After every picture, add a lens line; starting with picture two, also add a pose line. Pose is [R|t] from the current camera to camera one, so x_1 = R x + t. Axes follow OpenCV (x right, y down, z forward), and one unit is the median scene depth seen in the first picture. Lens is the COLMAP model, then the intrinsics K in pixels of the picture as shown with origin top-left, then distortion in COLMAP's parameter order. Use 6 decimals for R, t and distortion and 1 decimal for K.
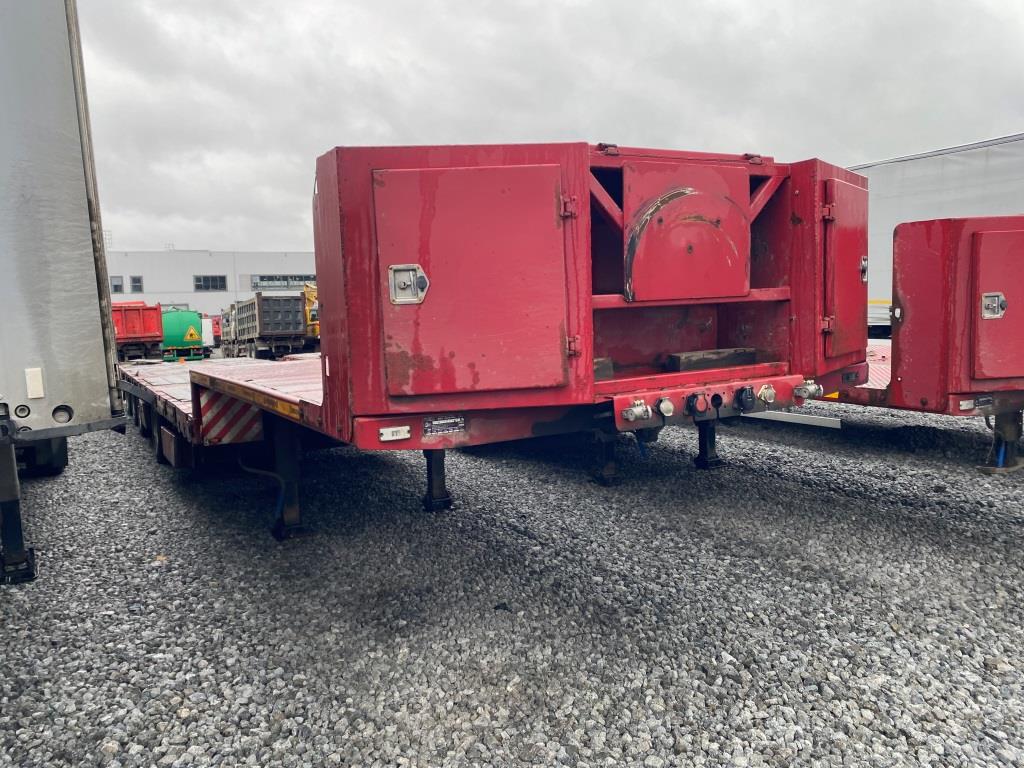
lens RADIAL K [[761.6, 0, 511.9], [0, 761.6, 366.8], [0, 0, 1]] dist [-0.004389, -0.000832]
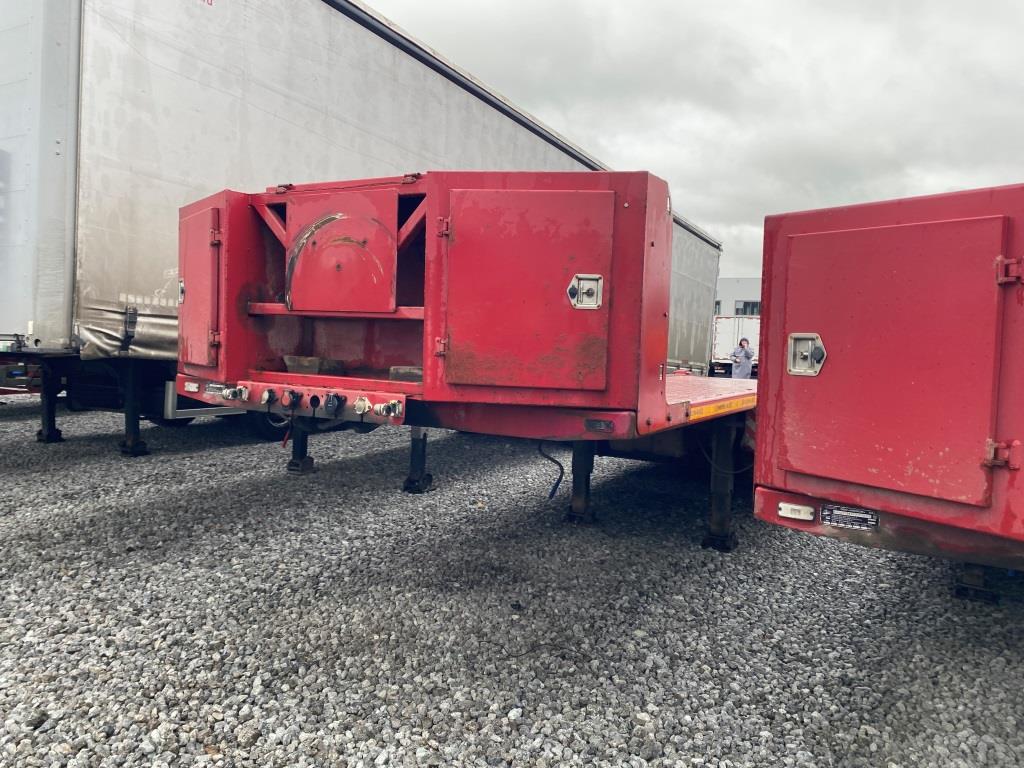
lens RADIAL K [[782.8, 0, 508.7], [0, 782.8, 381.4], [0, 0, 1]] dist [0.007267, -0.000732]
pose [[0.517192, 0.111350, -0.848595, 0.822090], [-0.127471, 0.990464, 0.052276, -0.048308], [0.846323, 0.081134, 0.526454, 0.368234]]
